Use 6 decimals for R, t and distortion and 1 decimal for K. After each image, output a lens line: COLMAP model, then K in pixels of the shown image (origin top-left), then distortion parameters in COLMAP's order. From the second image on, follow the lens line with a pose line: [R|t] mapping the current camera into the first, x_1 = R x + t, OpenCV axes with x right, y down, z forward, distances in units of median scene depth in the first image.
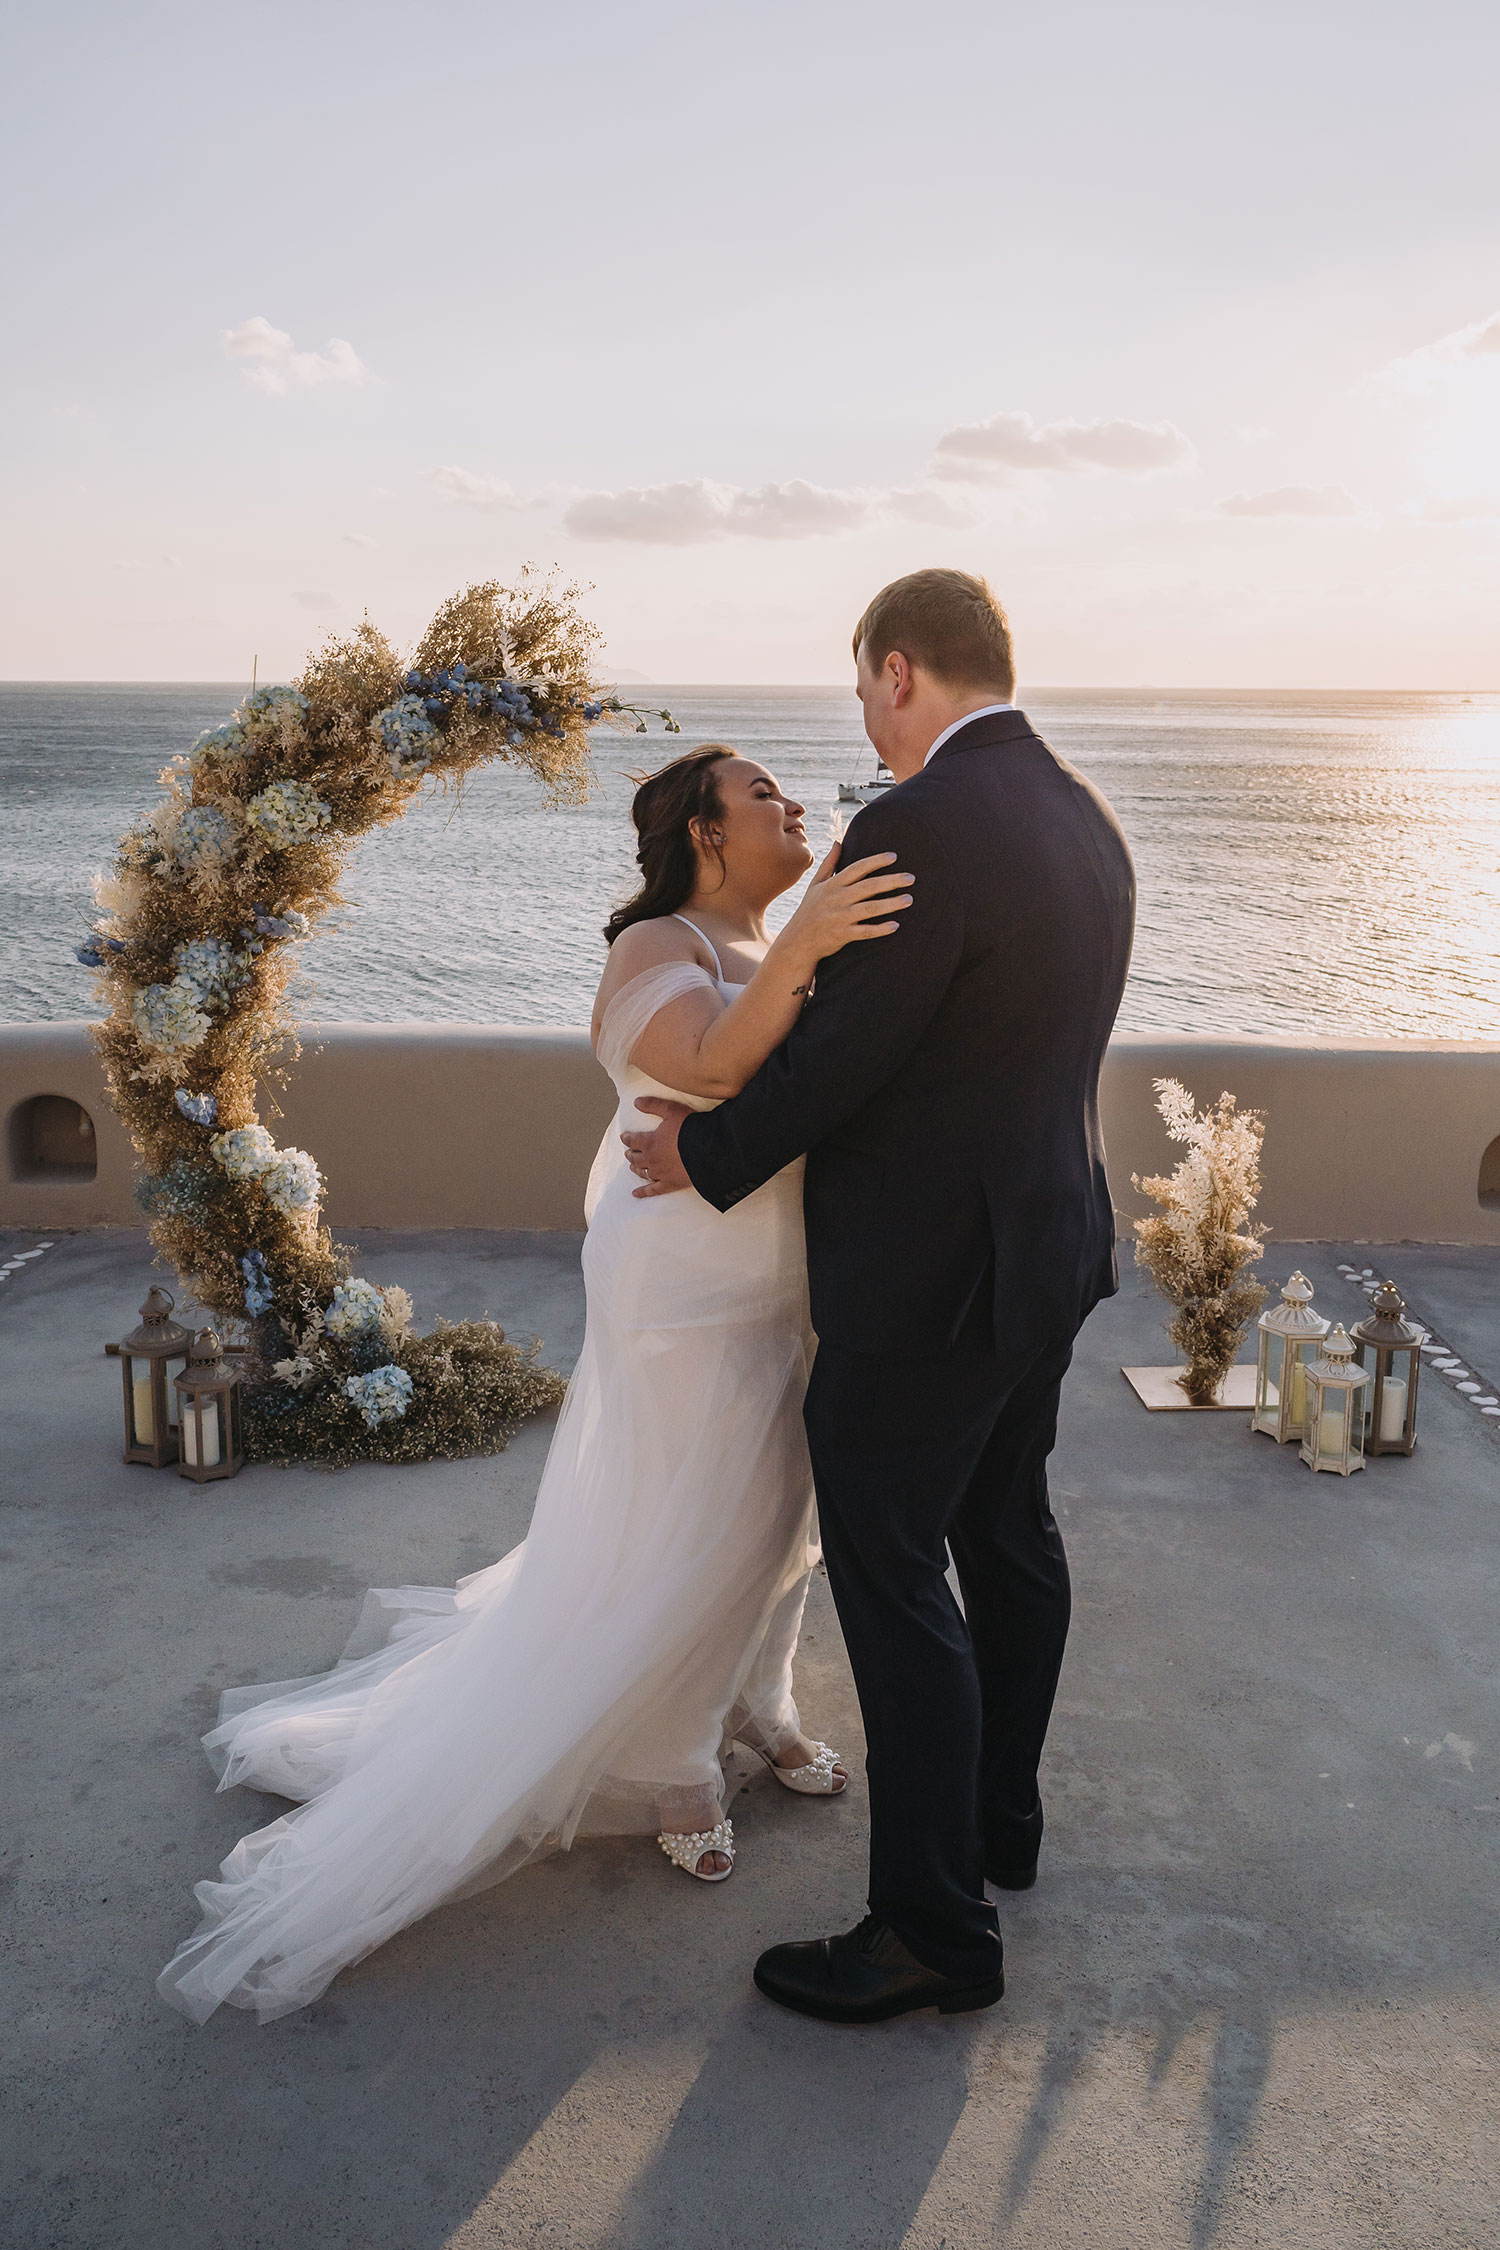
lens RADIAL K [[1881.2, 0, 825.8], [0, 1881.2, 1076.0], [0, 0, 1]] dist [0.013710, -0.001498]
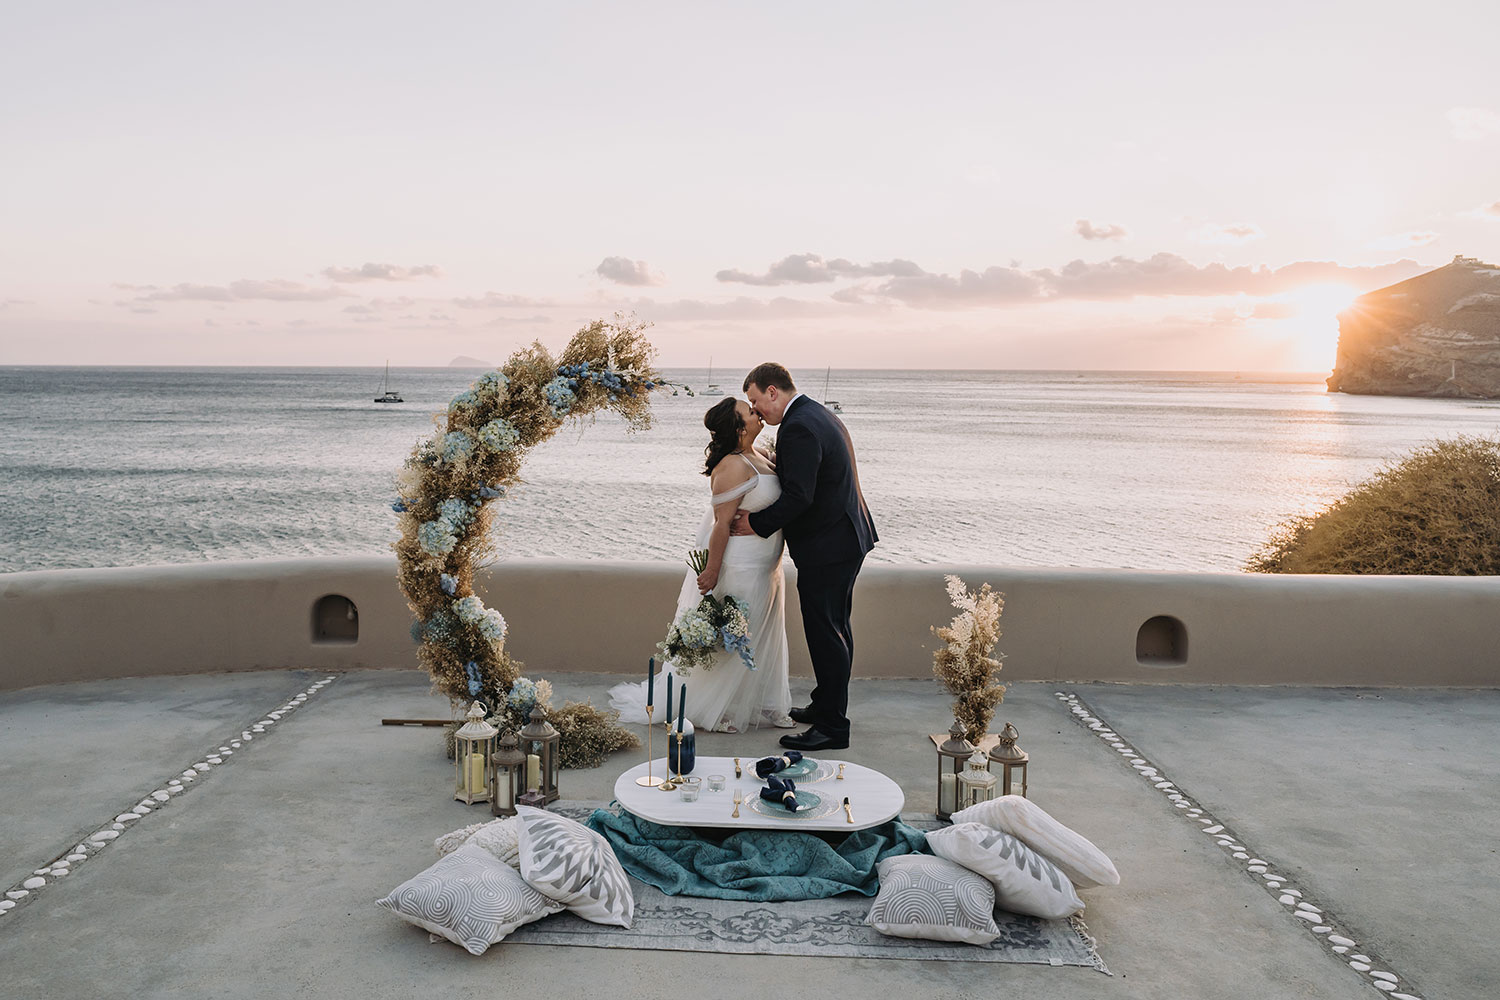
lens RADIAL K [[1178.2, 0, 725.1], [0, 1178.2, 491.0], [0, 0, 1]] dist [0.035201, -0.003822]
pose [[0.999657, 0.001189, -0.026153, -0.014738], [-0.003868, 0.994715, -0.102602, 0.044098], [0.025893, 0.102668, 0.994379, -0.215682]]
